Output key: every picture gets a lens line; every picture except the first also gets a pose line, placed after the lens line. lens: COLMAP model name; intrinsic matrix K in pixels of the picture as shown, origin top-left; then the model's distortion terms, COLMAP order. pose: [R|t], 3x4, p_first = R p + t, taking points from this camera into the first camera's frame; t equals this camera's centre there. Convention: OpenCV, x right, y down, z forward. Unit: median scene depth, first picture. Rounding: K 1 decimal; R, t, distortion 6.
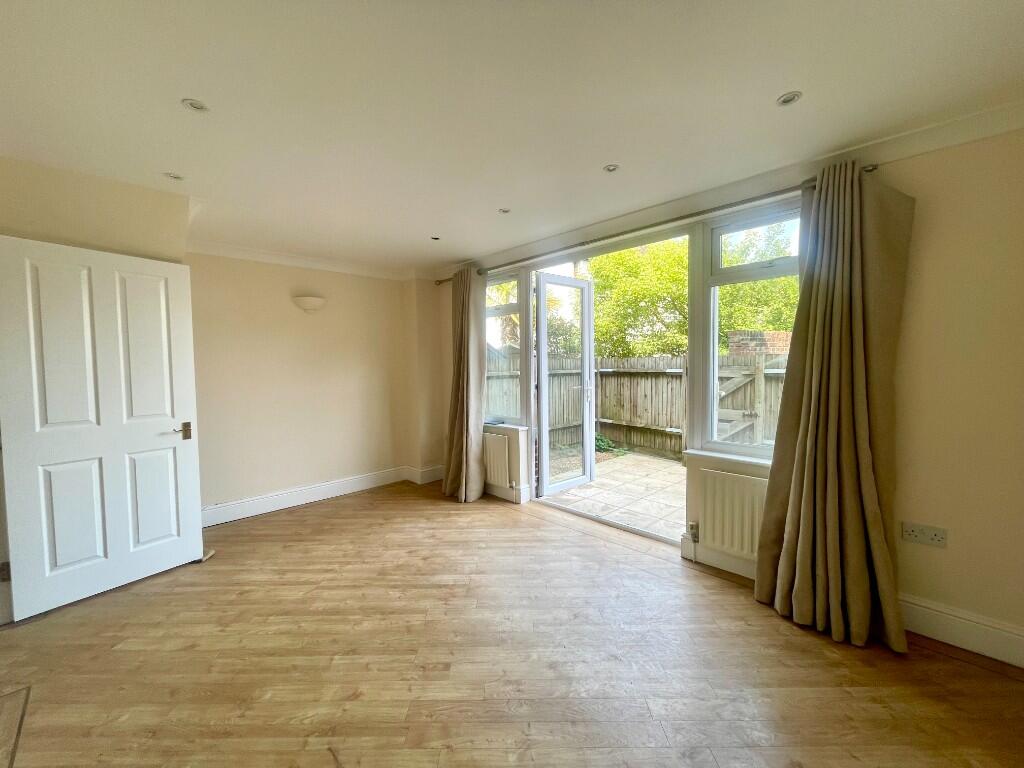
lens RADIAL K [[412.3, 0, 512.0], [0, 412.3, 384.0], [0, 0, 1]] dist [-0.001159, -0.000246]
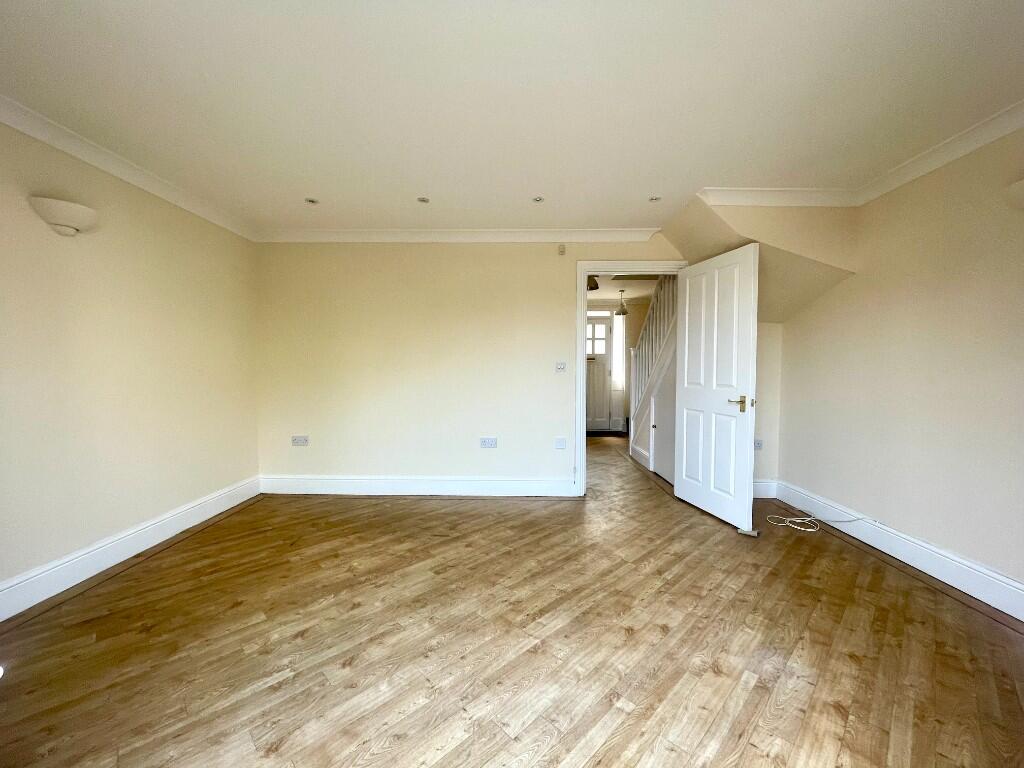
lens RADIAL K [[412.3, 0, 512.0], [0, 412.3, 384.0], [0, 0, 1]] dist [-0.001159, -0.000246]
pose [[-0.709846, 0.040339, -0.703201, 0.349347], [-0.025000, 0.996287, 0.082388, -0.009251], [0.703914, 0.076063, -0.706201, 1.266950]]
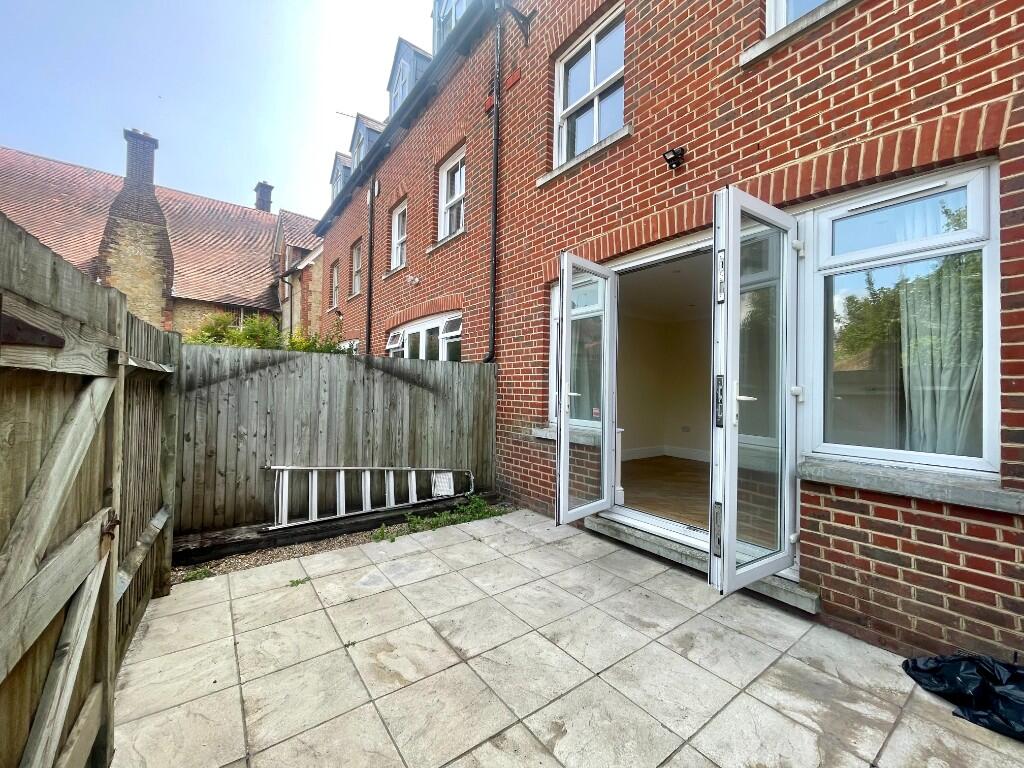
lens RADIAL K [[412.3, 0, 512.0], [0, 412.3, 384.0], [0, 0, 1]] dist [-0.001159, -0.000246]
pose [[-0.990165, 0.001800, 0.139894, 0.569926], [0.006535, 0.999421, 0.033398, -0.042137], [-0.139753, 0.033984, -0.989603, 2.353671]]
